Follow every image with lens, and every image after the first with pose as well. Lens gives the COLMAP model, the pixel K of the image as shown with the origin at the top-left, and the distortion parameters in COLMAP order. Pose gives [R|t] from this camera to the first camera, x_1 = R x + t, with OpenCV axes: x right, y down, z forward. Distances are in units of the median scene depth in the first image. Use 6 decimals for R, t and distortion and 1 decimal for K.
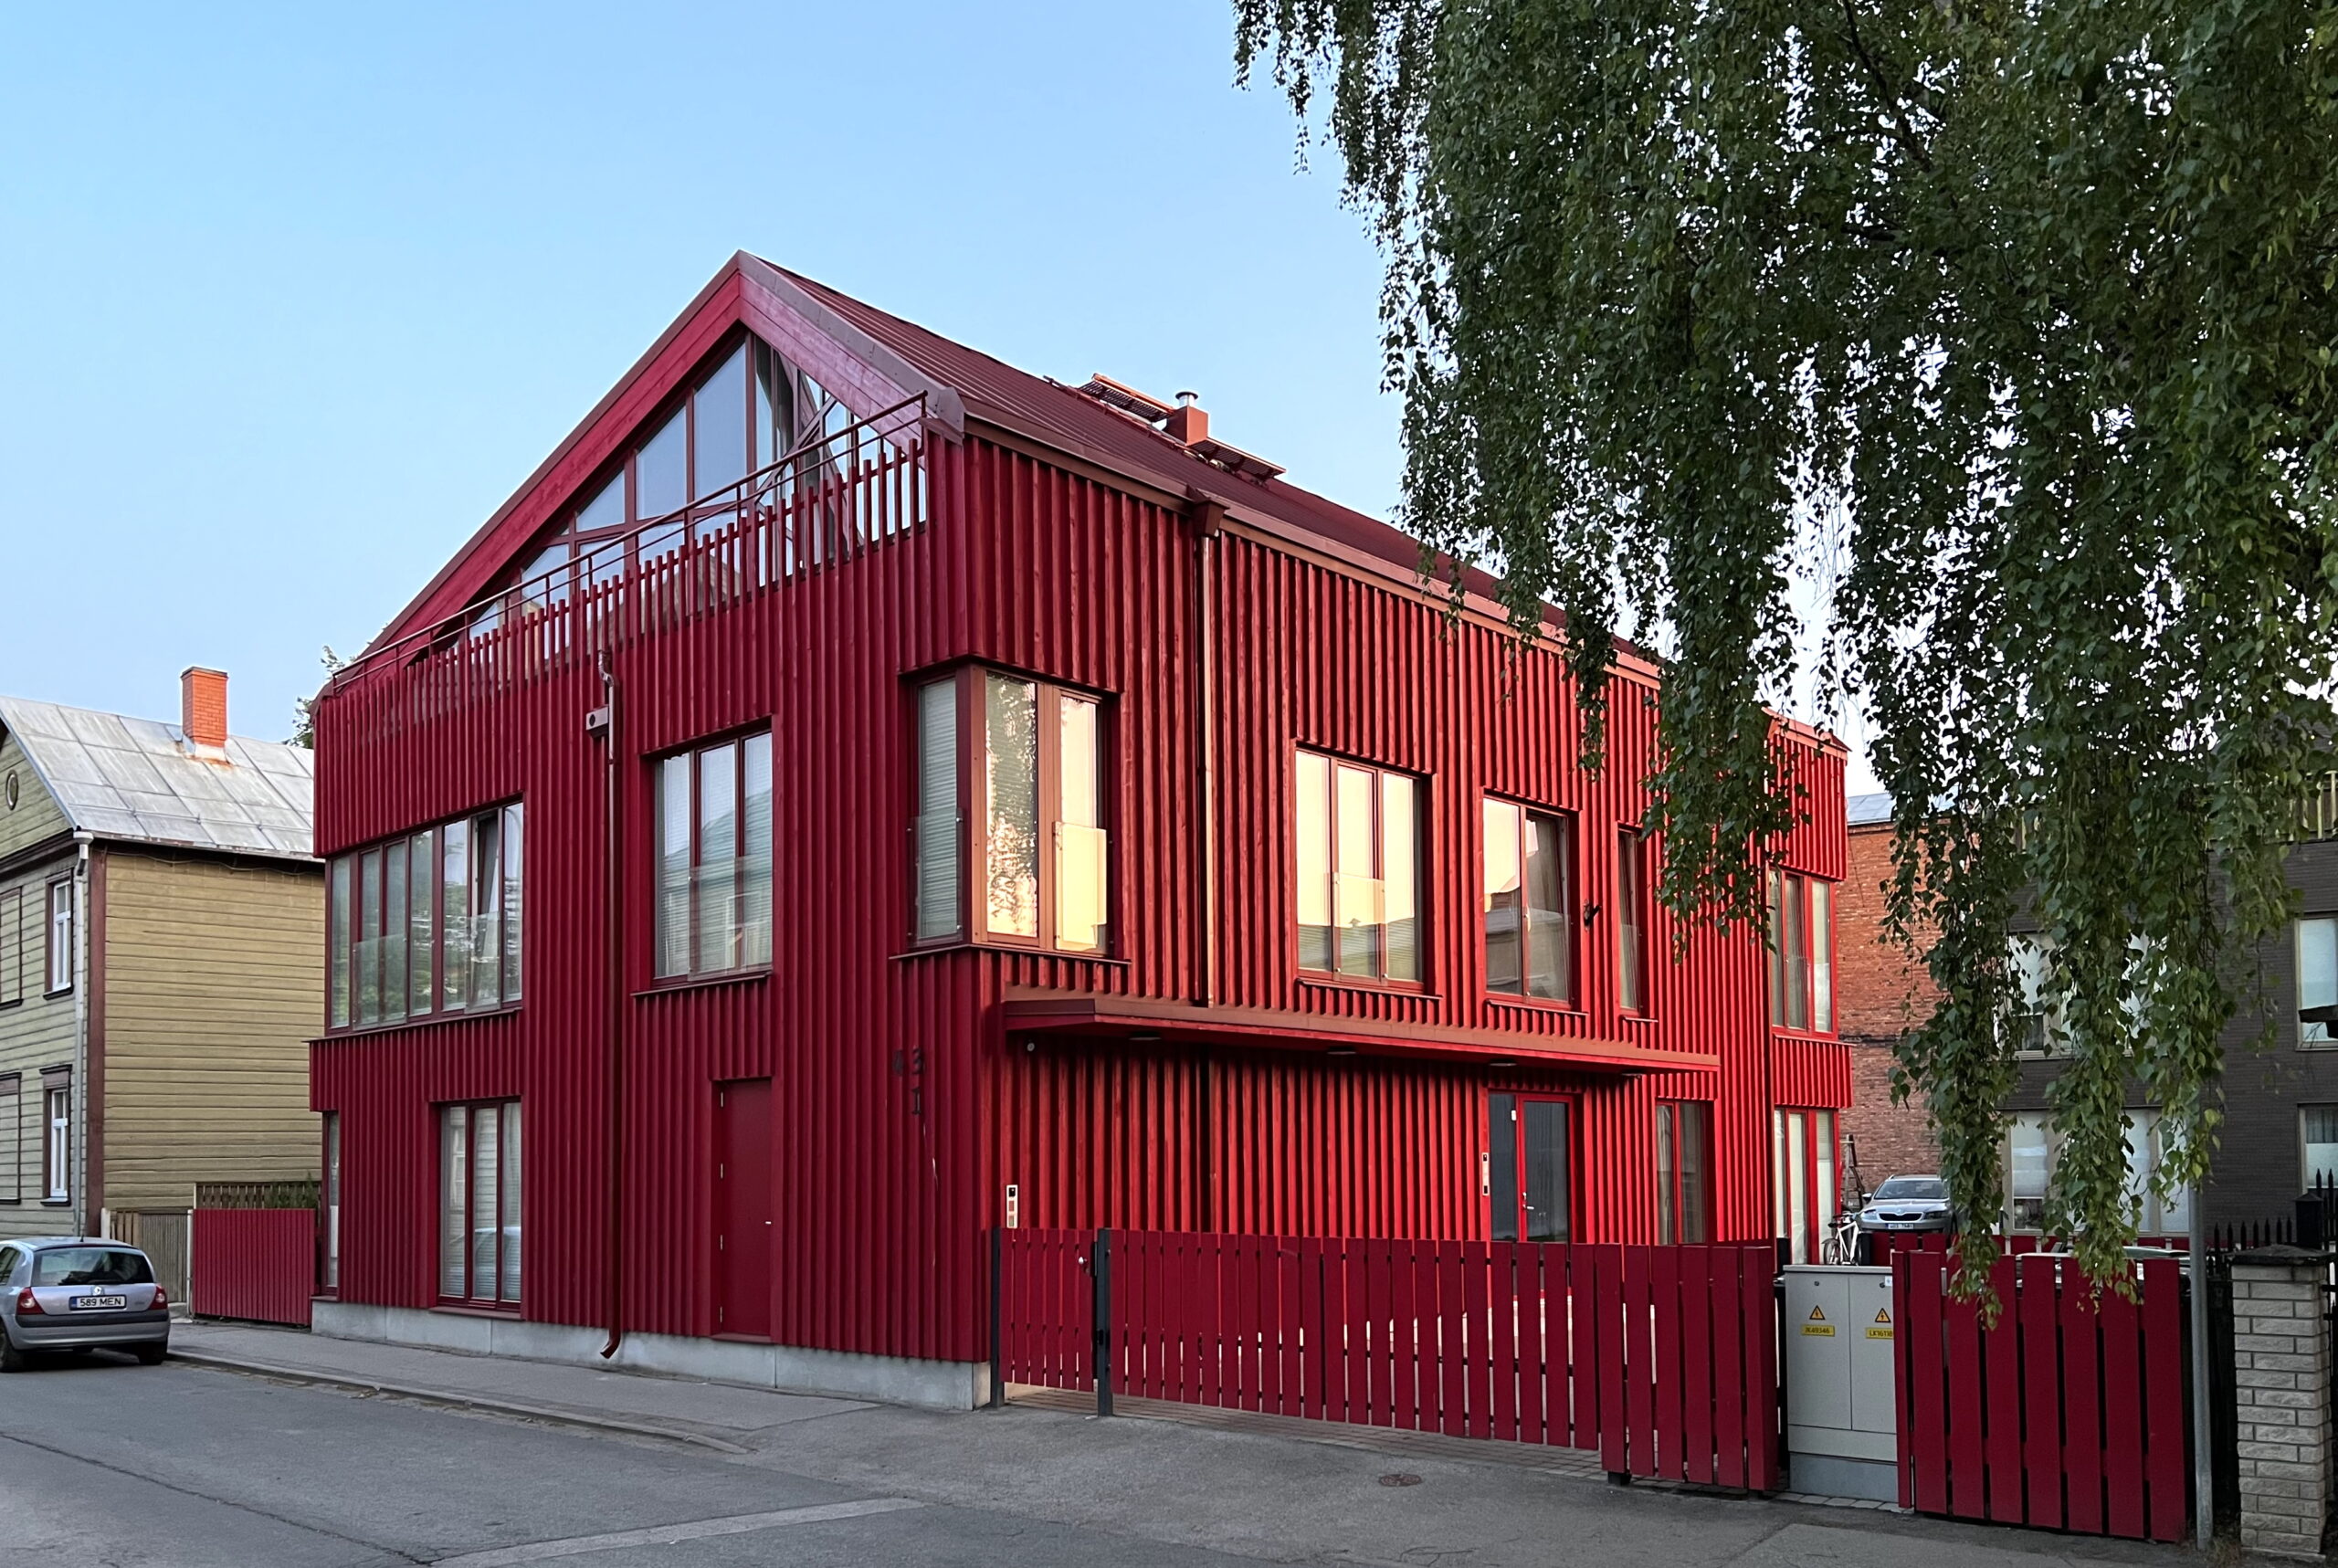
lens RADIAL K [[1751.4, 0, 1169.0], [0, 1751.4, 784.0], [0, 0, 1]] dist [0.023428, 0.002744]
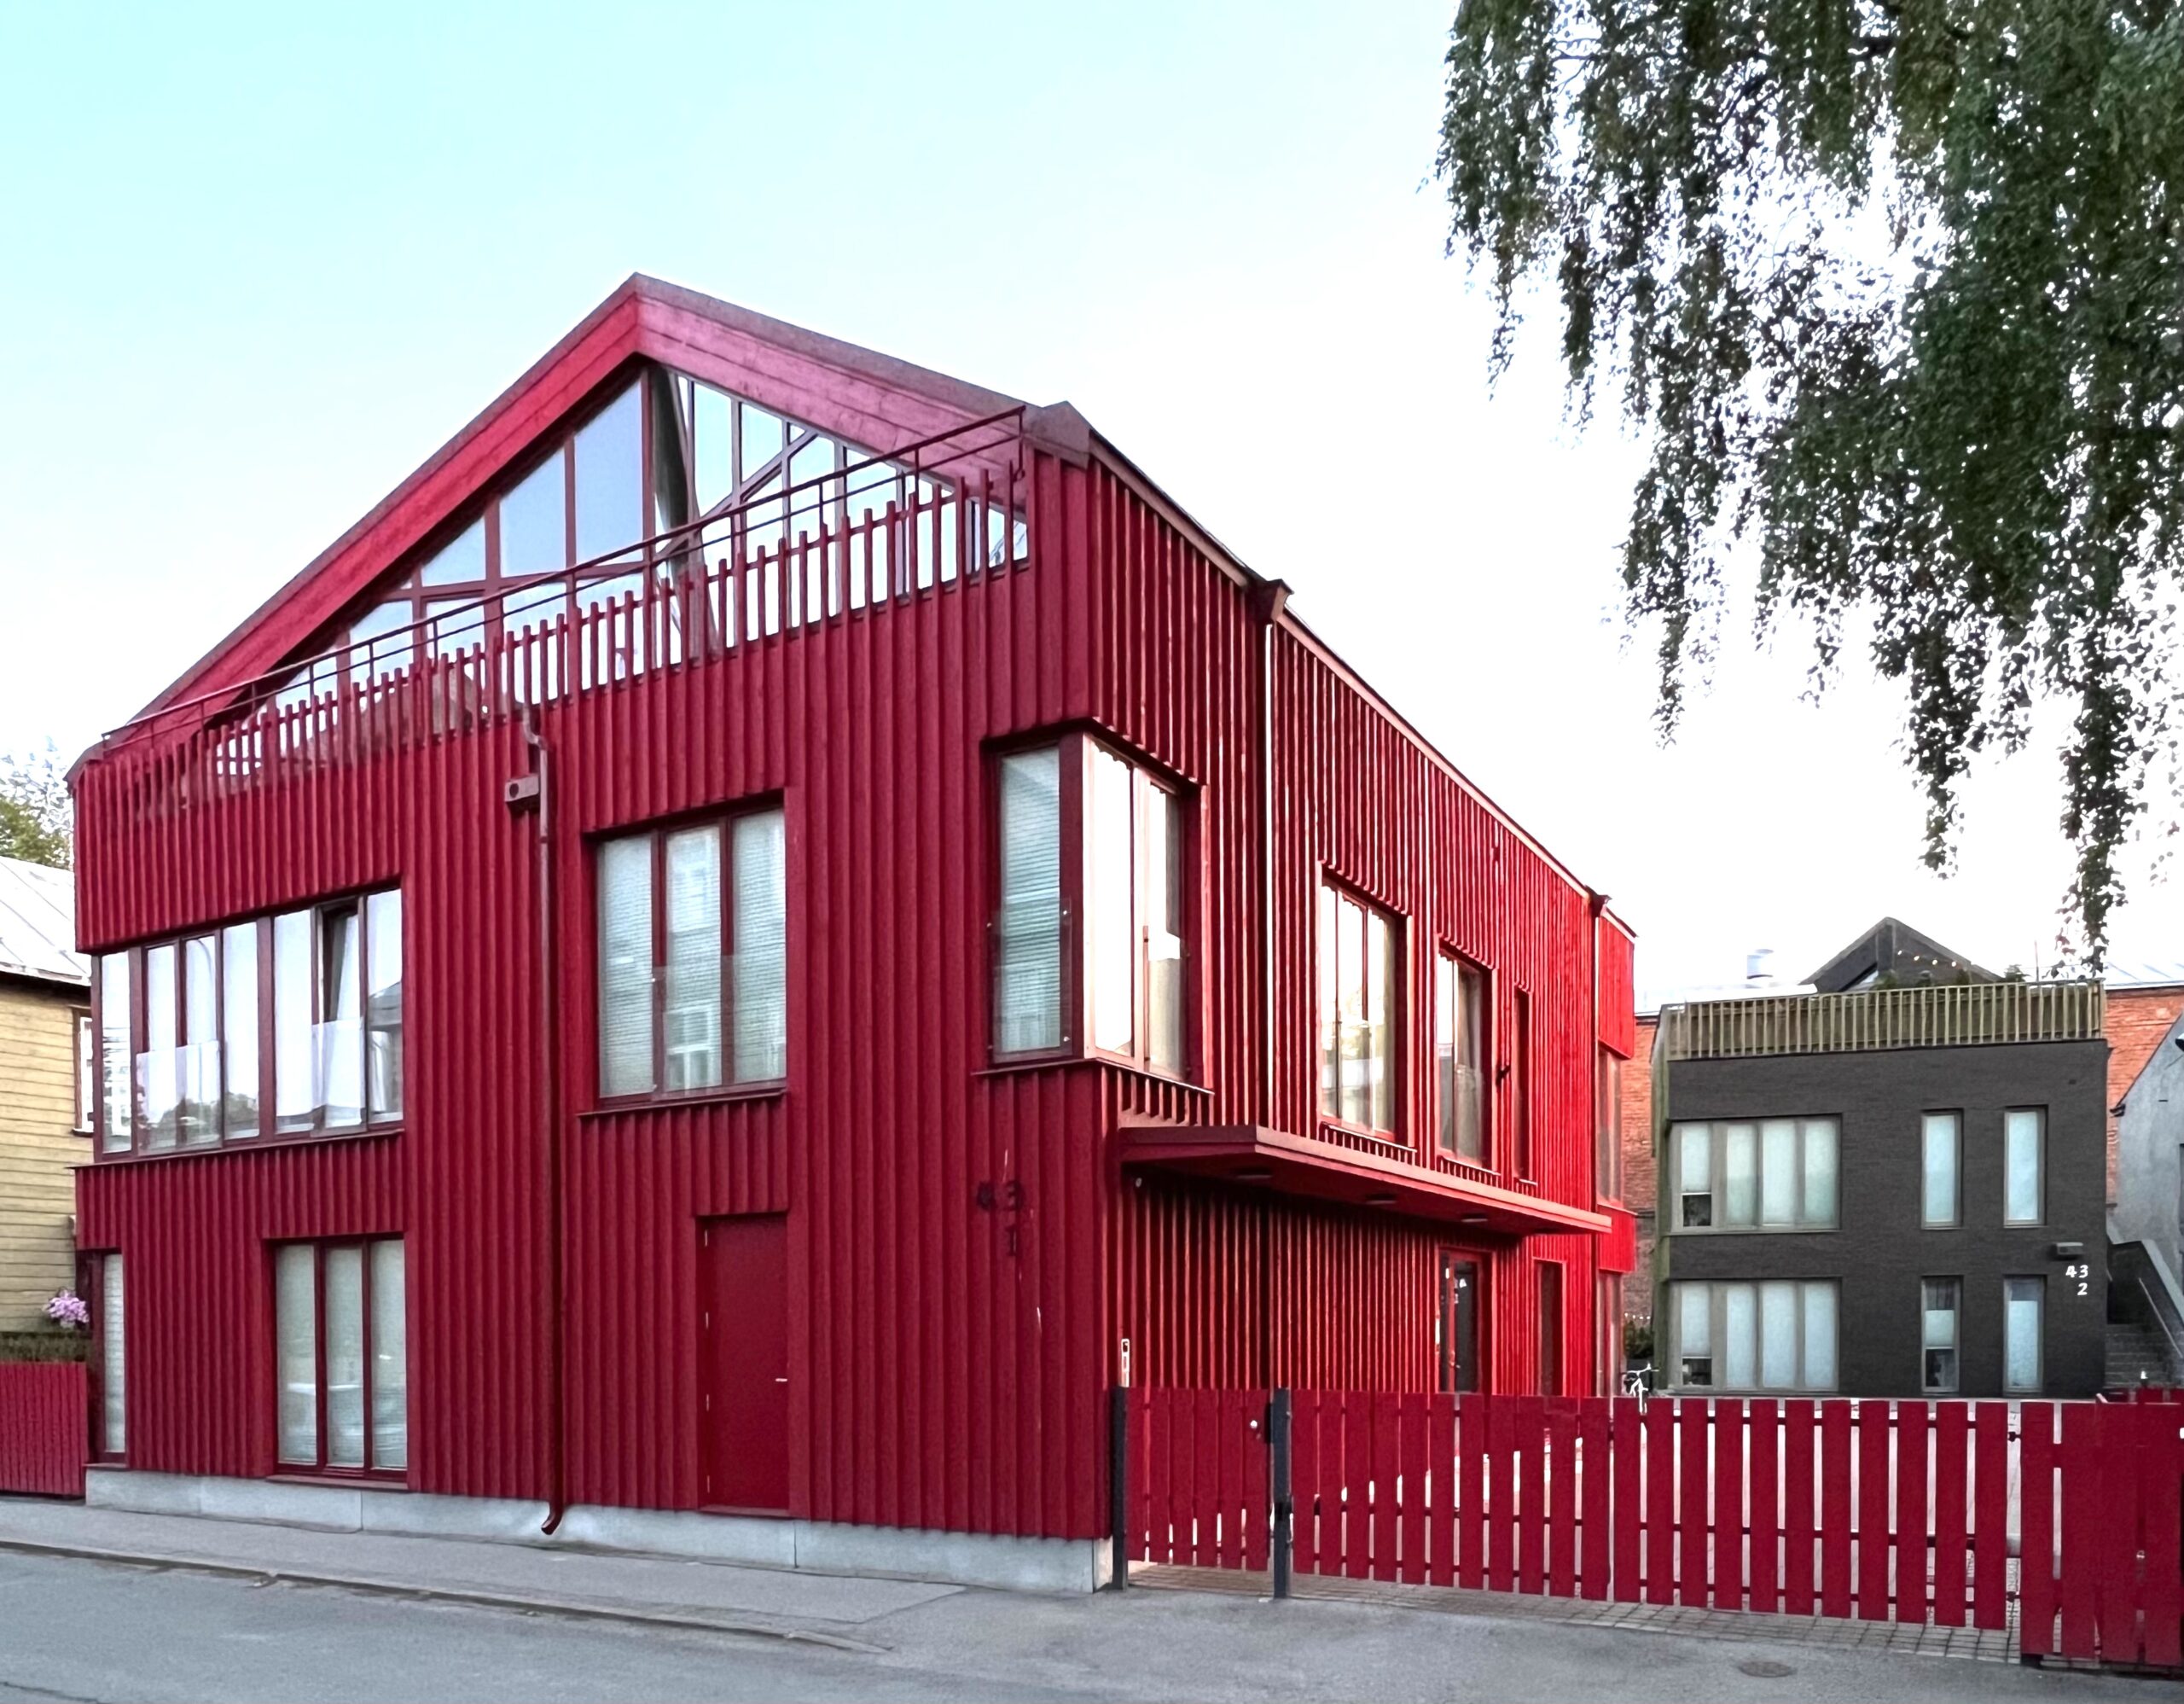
lens RADIAL K [[1620.5, 0, 1092.8], [0, 1620.5, 1097.9], [0, 0, 1]] dist [0.005926, 0.008385]
pose [[0.979184, 0.035255, 0.199888, -0.211322], [-0.049500, 0.996543, 0.066719, 0.045533], [-0.196845, -0.075224, 0.977545, 0.179449]]
